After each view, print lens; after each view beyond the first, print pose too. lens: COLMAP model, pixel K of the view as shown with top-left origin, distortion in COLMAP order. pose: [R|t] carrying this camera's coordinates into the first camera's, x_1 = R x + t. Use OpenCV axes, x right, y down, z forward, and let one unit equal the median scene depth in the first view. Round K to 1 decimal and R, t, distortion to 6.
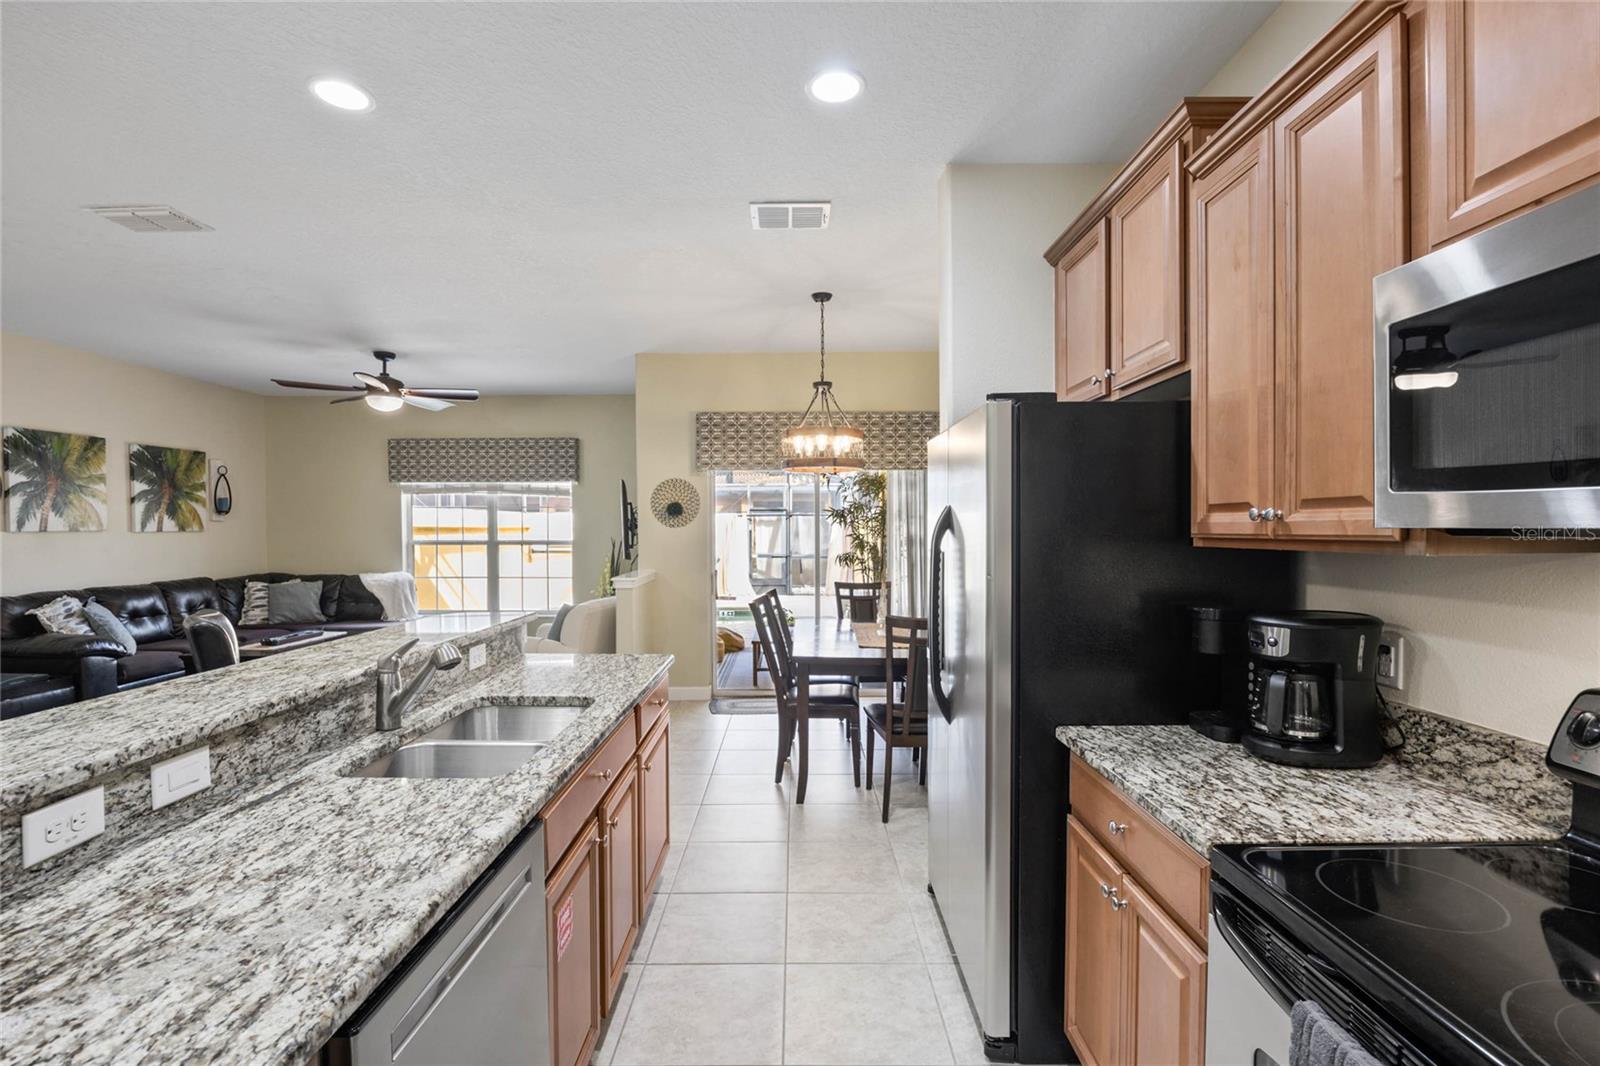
lens RADIAL K [[741.3, 0, 795.2], [0, 741.3, 551.9], [0, 0, 1]] dist [-0.008210, 0.000068]
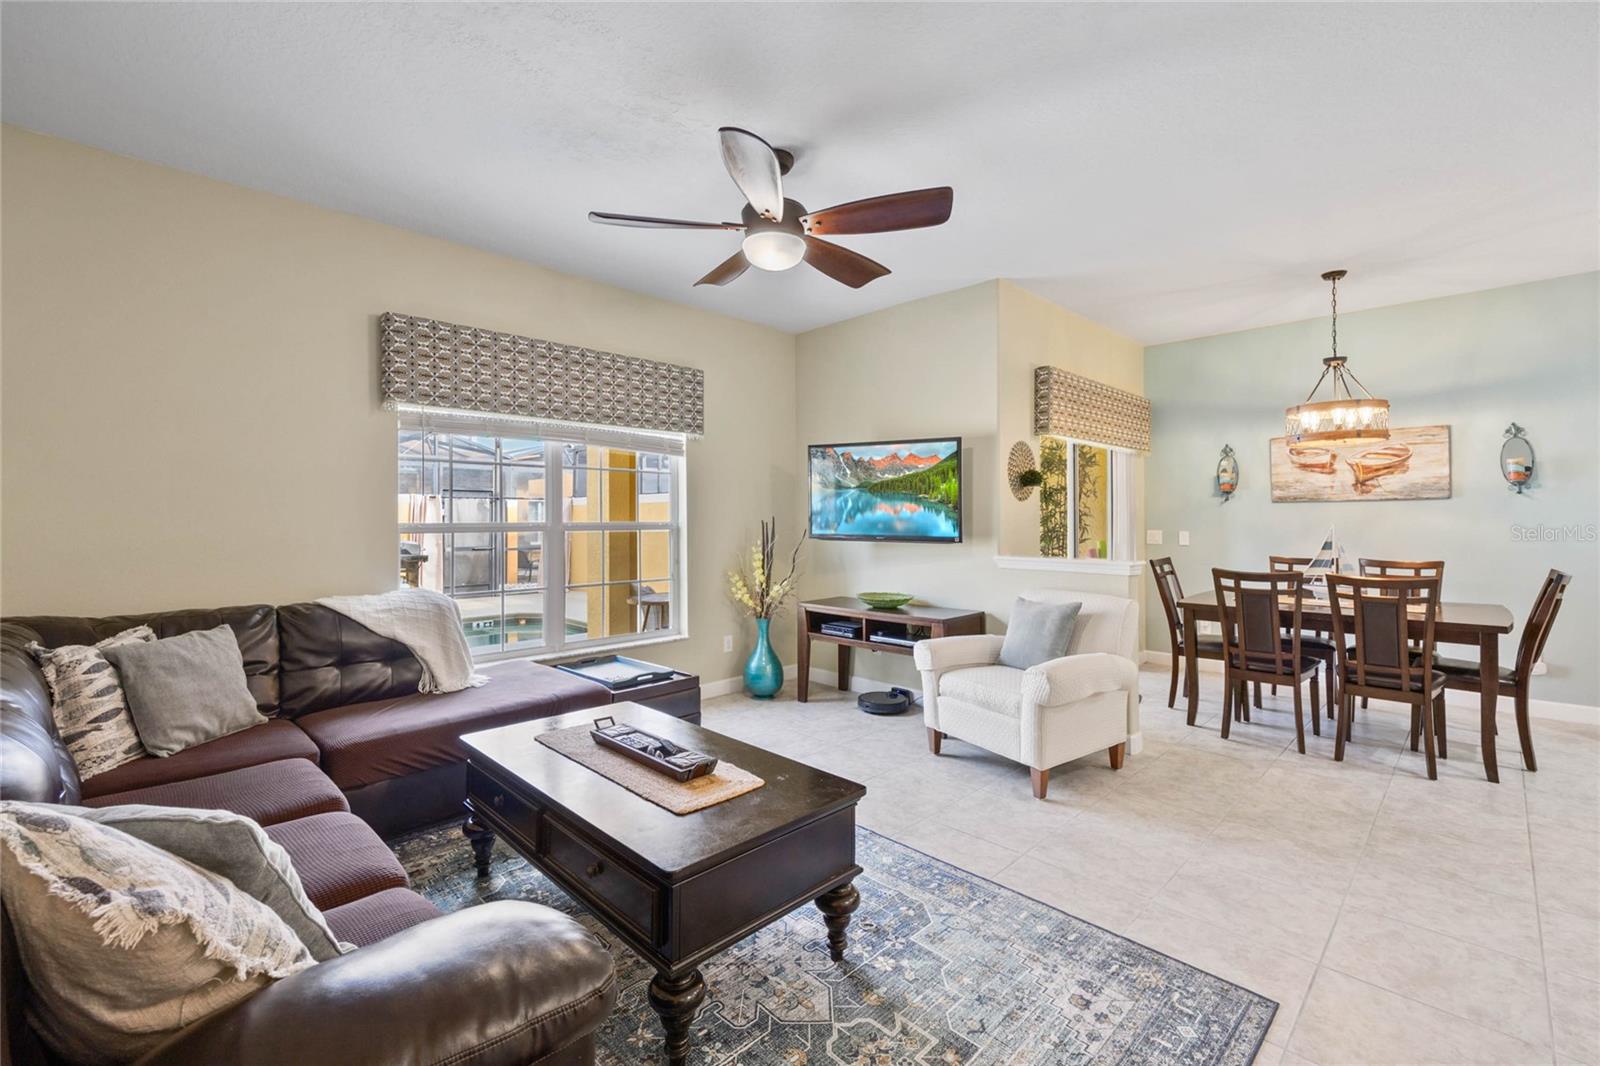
lens RADIAL K [[684.5, 0, 796.1], [0, 684.5, 513.0], [0, 0, 1]] dist [0.007938, 0.000555]
pose [[0.698052, 0.003190, 0.716040, -0.763971], [0.026618, 0.999183, -0.030401, -0.002133], [-0.715552, 0.040281, 0.697397, 0.565331]]
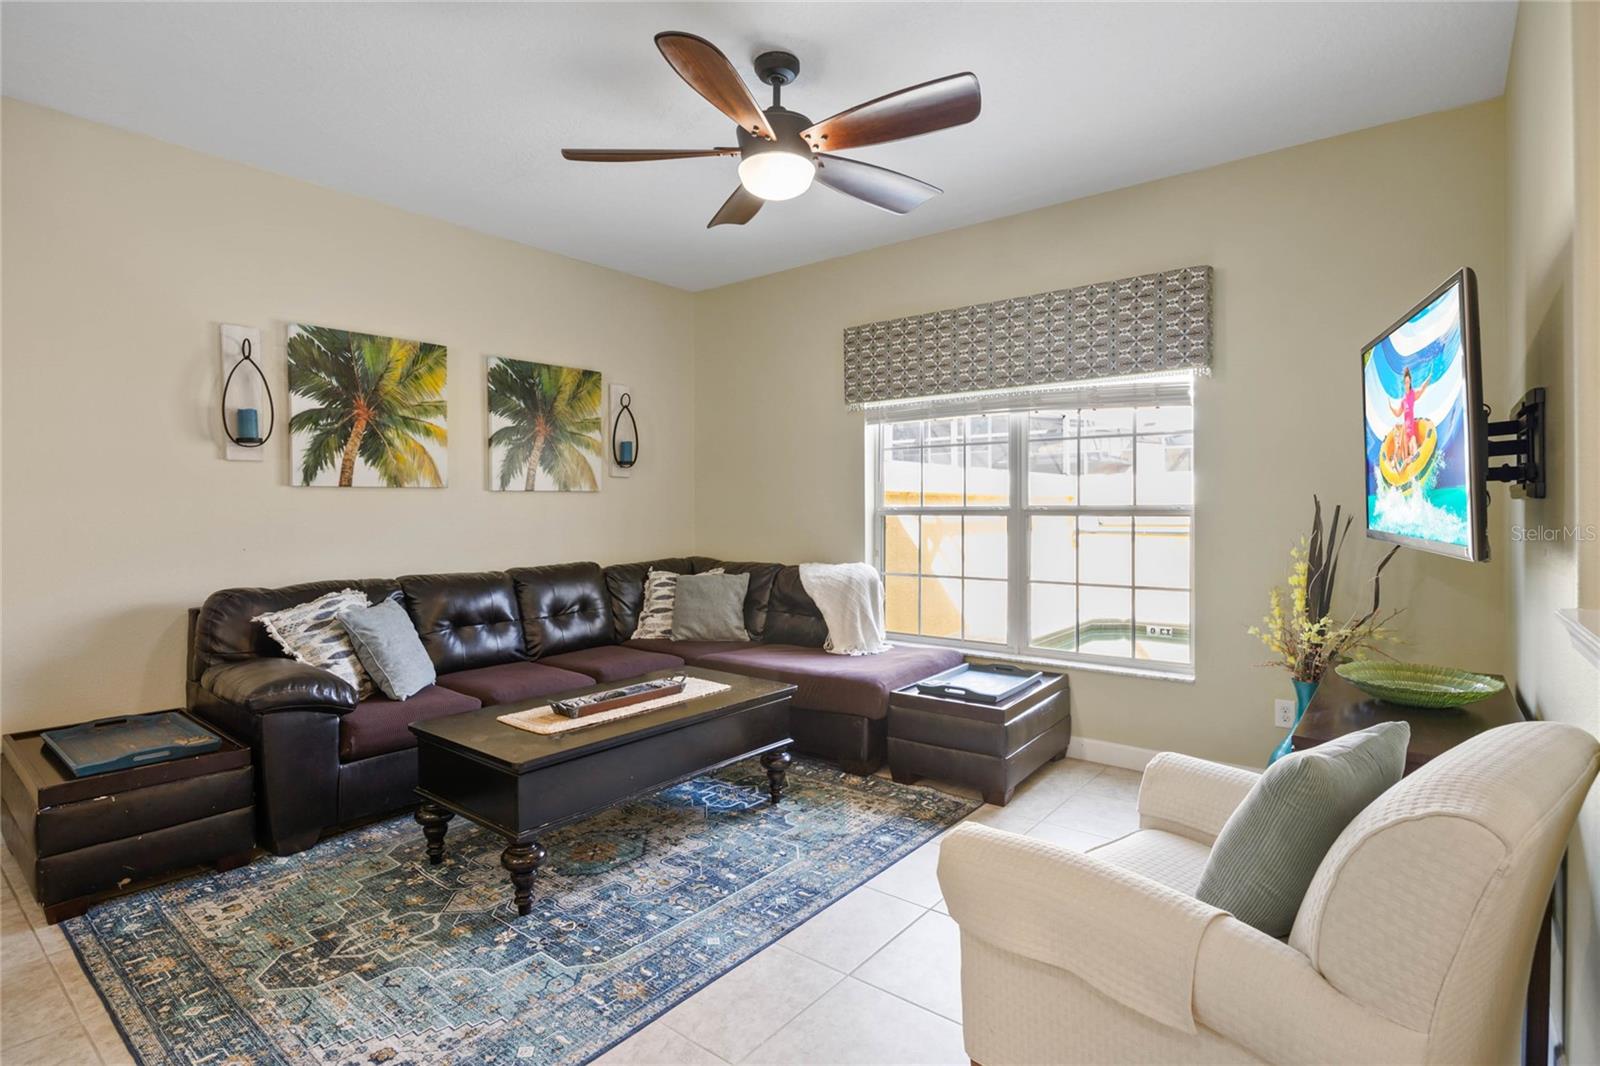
lens RADIAL K [[801.1, 0, 797.0], [0, 801.1, 517.8], [0, 0, 1]] dist [-0.012964, 0.000371]
pose [[0.790357, 0.001678, -0.612644, -0.224524], [-0.014633, 0.999763, -0.016140, 0.004020], [0.612472, 0.021721, 0.790194, 0.551169]]
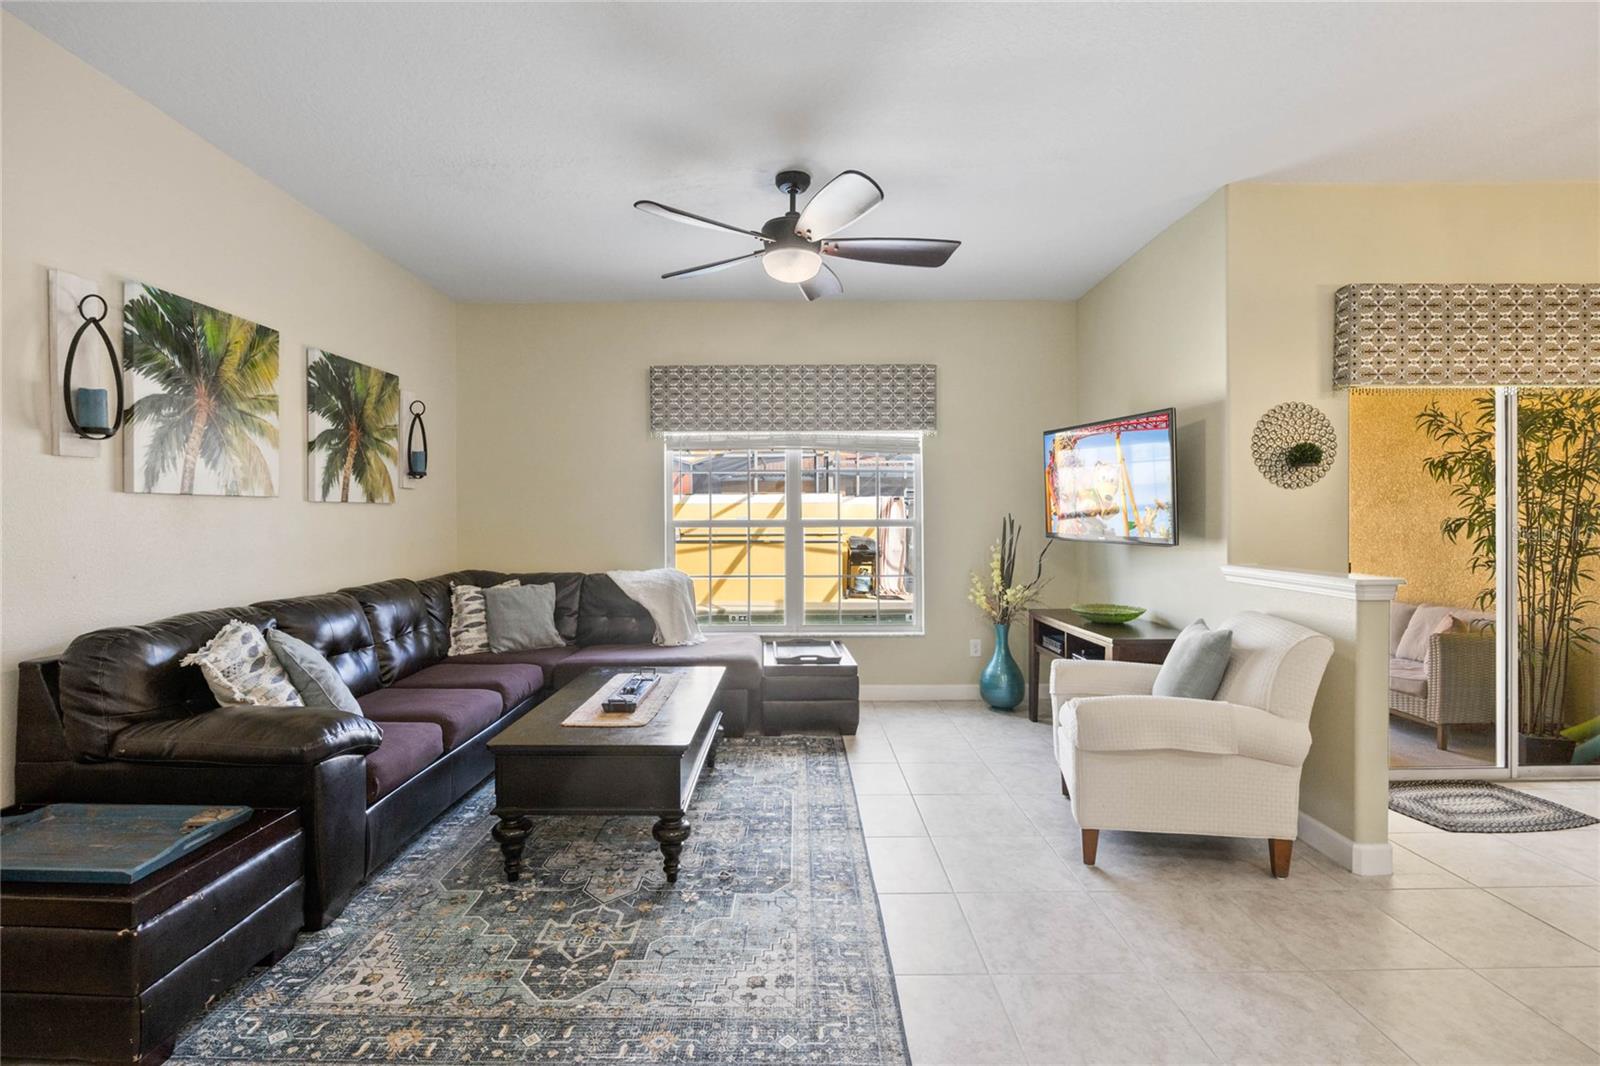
lens RADIAL K [[741.3, 0, 794.9], [0, 741.3, 527.1], [0, 0, 1]] dist [-0.008210, 0.000068]
pose [[0.999824, -0.005340, 0.017971, -0.485293], [0.005758, 0.999712, -0.023303, 0.007554], [-0.017842, 0.023403, 0.999567, 0.381688]]
